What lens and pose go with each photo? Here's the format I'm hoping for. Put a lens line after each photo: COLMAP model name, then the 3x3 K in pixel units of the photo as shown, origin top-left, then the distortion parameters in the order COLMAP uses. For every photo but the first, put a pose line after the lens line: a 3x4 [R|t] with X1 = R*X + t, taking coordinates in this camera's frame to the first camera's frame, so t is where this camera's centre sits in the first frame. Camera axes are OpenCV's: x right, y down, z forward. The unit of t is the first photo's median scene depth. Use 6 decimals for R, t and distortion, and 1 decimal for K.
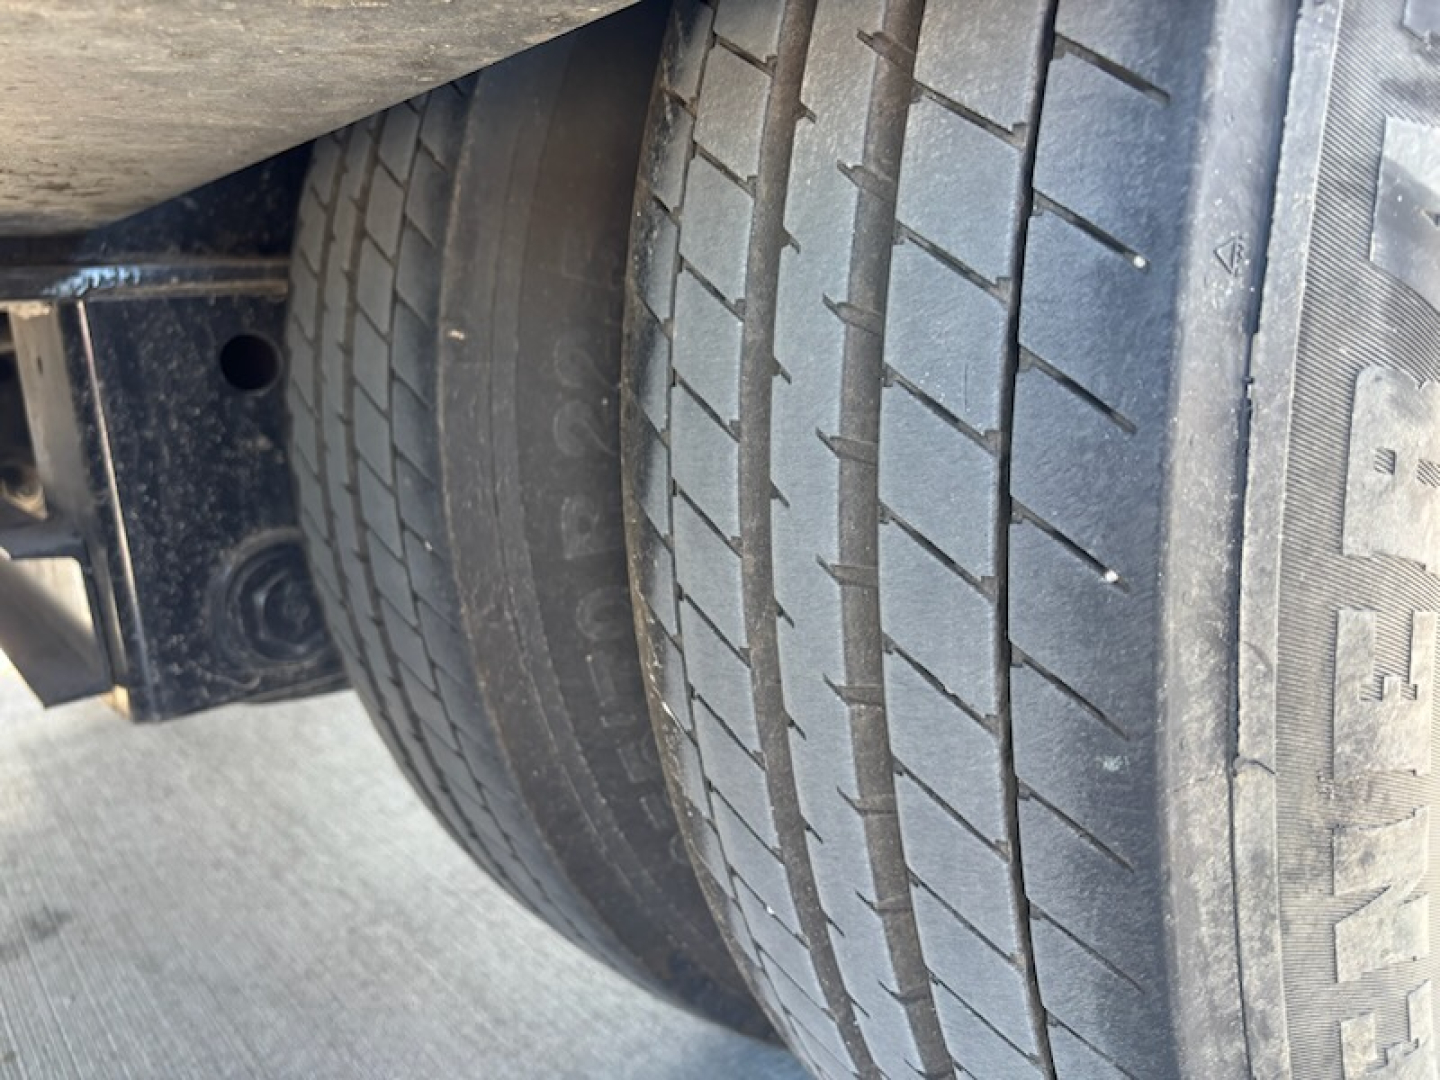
lens RADIAL K [[1090.6, 0, 720.0], [0, 1090.6, 540.0], [0, 0, 1]] dist [0.001642, -0.000734]
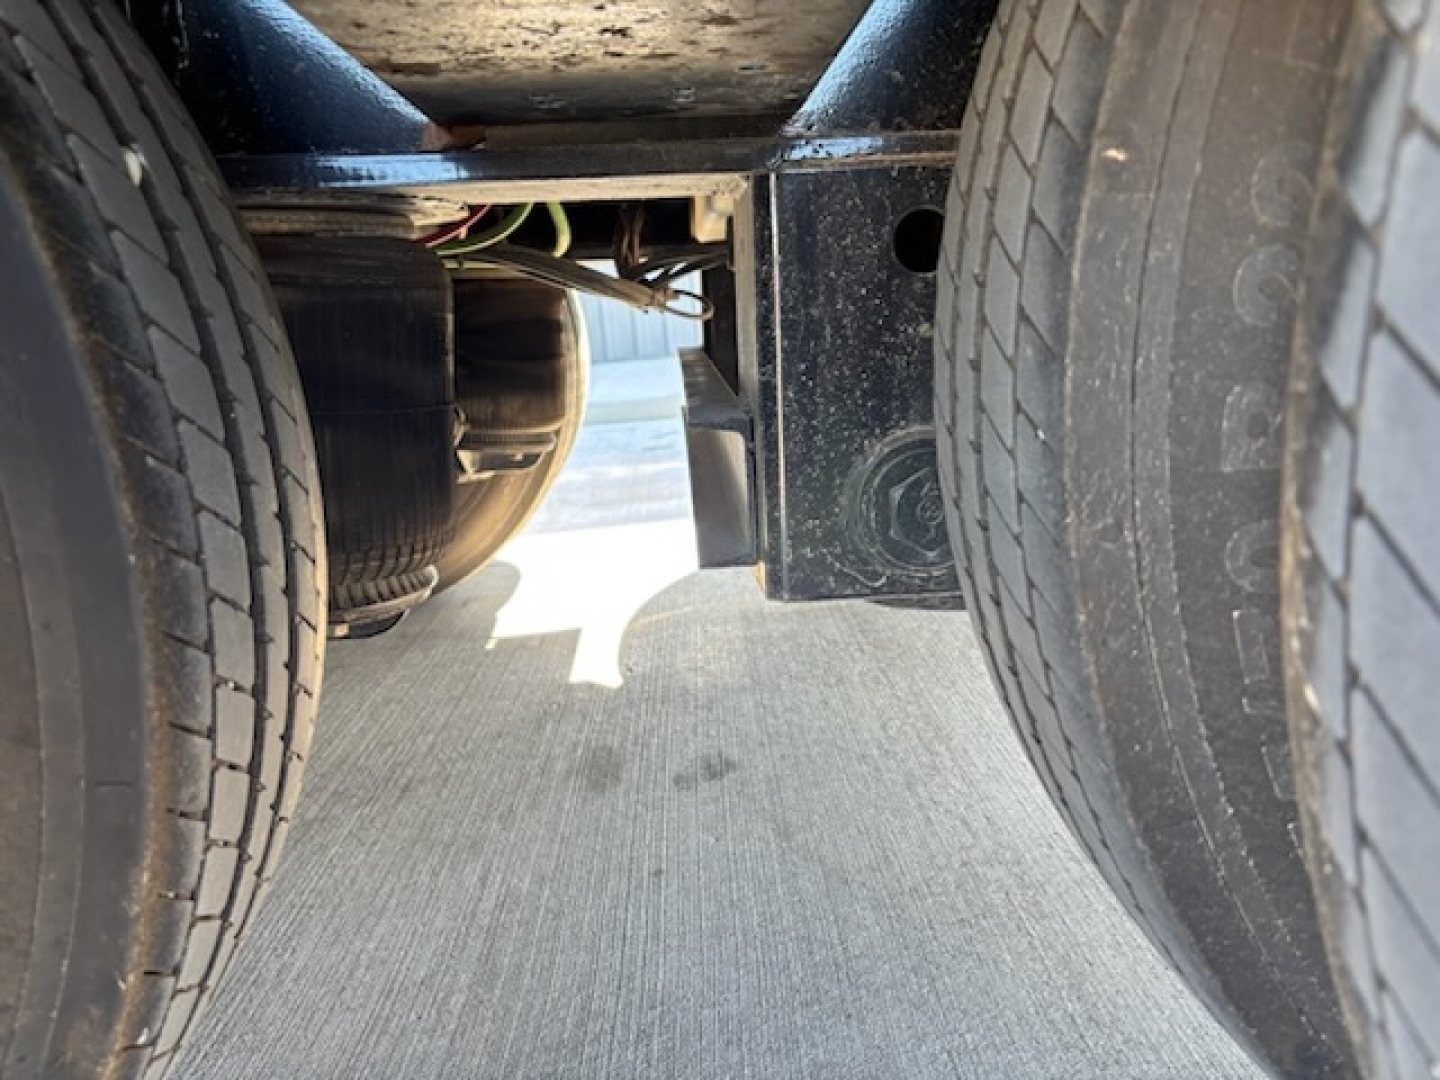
lens RADIAL K [[1097.0, 0, 717.7], [0, 1097.0, 545.5], [0, 0, 1]] dist [0.046967, -0.061117]
pose [[0.796397, 0.159684, -0.583311, 0.025316], [-0.127536, 0.987166, 0.096115, 0.035751], [0.591173, -0.002152, 0.806542, 0.197088]]
